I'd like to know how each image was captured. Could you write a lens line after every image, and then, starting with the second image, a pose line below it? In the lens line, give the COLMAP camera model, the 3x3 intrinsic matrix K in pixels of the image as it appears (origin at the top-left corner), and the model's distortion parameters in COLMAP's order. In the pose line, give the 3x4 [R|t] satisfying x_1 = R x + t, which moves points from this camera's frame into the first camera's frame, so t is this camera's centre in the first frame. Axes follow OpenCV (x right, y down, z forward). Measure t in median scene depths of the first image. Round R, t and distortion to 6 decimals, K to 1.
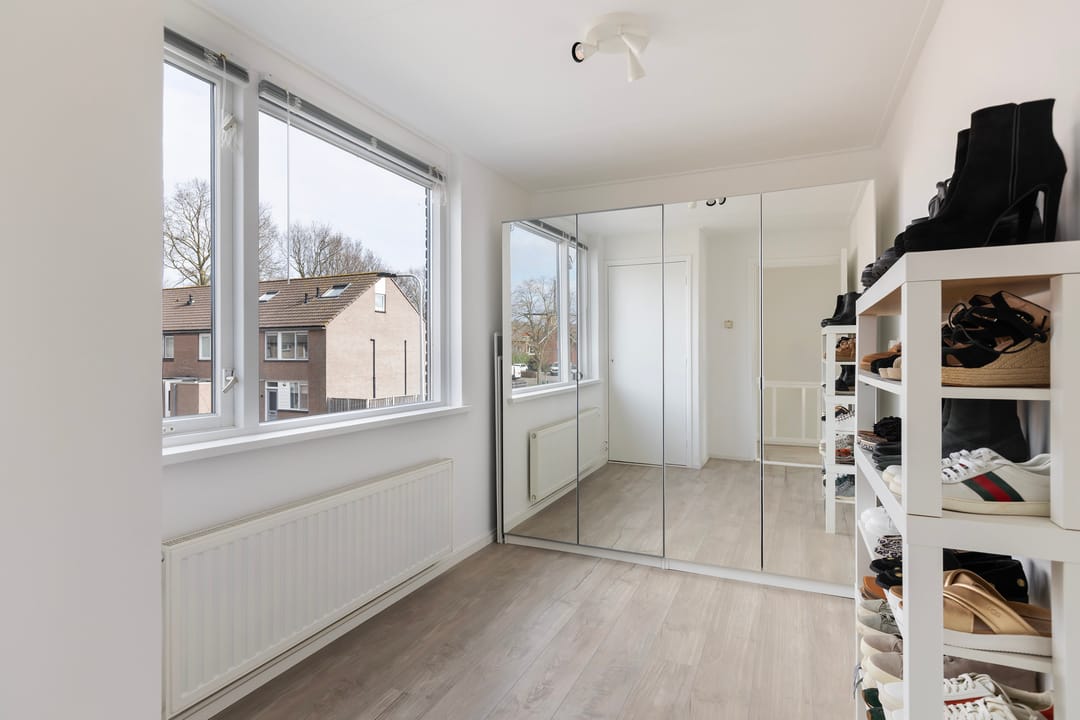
lens RADIAL K [[537.1, 0, 535.8], [0, 537.1, 351.5], [0, 0, 1]] dist [-0.003867, -0.000322]
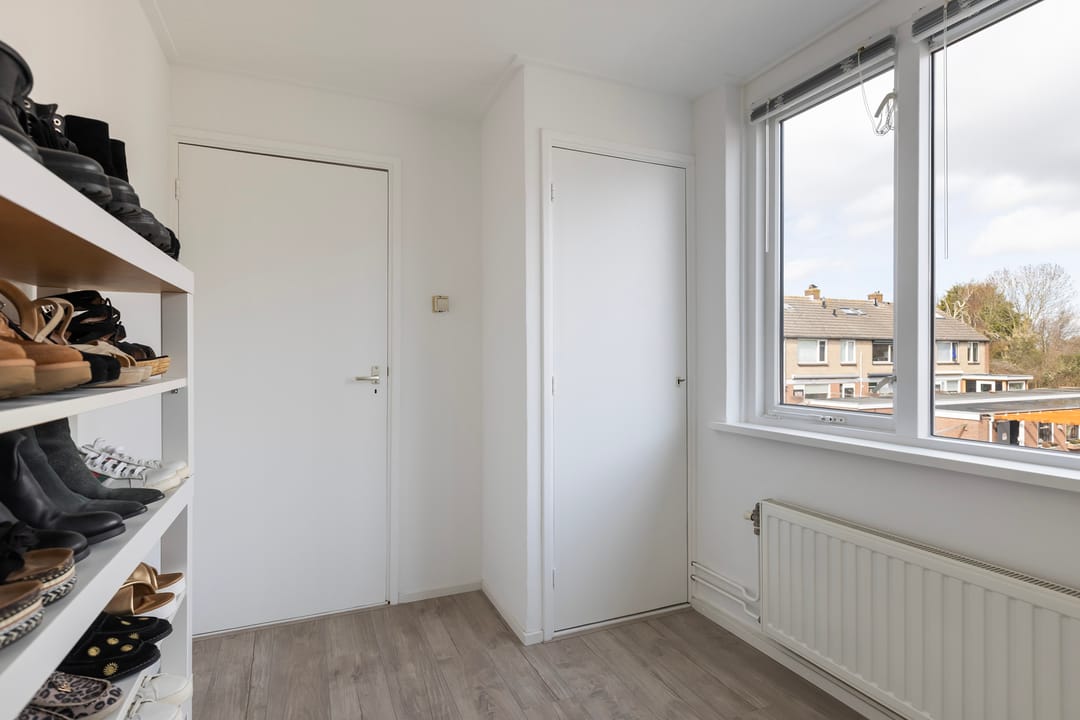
lens RADIAL K [[537.1, 0, 535.8], [0, 537.1, 351.5], [0, 0, 1]] dist [-0.003867, -0.000322]
pose [[-0.657666, 0.003216, -0.753303, 0.601338], [0.012906, 0.999892, -0.006999, 0.001869], [0.753199, -0.014325, -0.657637, 1.299973]]
